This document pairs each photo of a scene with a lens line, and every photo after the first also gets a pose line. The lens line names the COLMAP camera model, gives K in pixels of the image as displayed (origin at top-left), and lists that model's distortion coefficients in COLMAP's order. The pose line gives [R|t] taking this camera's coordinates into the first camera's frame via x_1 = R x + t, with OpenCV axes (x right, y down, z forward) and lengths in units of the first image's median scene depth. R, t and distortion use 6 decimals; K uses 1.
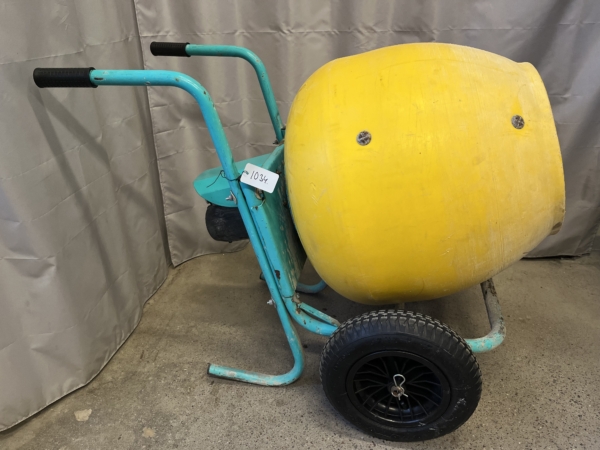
lens RADIAL K [[454.1, 0, 299.4], [0, 454.1, 226.8], [0, 0, 1]] dist [0.074633, -0.113157]
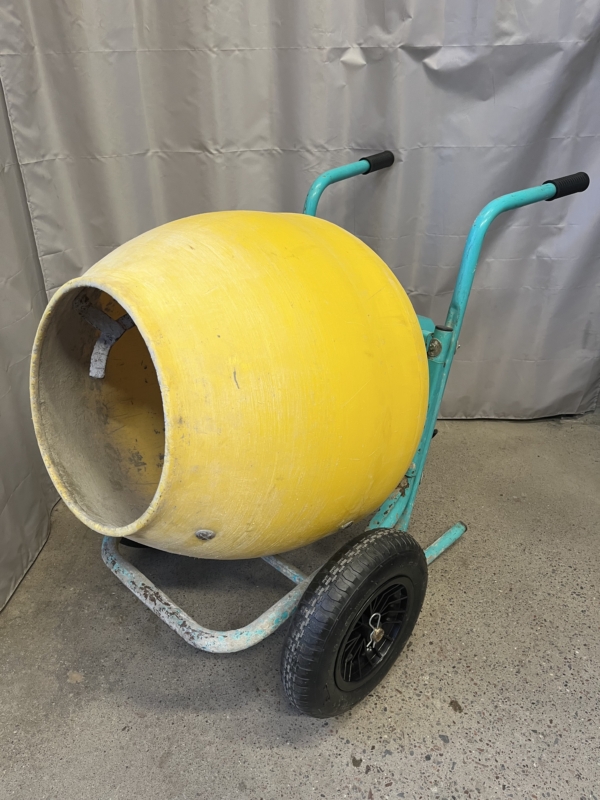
lens RADIAL K [[605.5, 0, 295.5], [0, 605.5, 400.6], [0, 0, 1]] dist [0.074633, -0.113157]
pose [[0.994255, -0.056216, 0.091087, -0.011742], [0.050970, 0.996960, 0.058925, -0.074520], [-0.094122, -0.053944, 0.994098, -0.077110]]
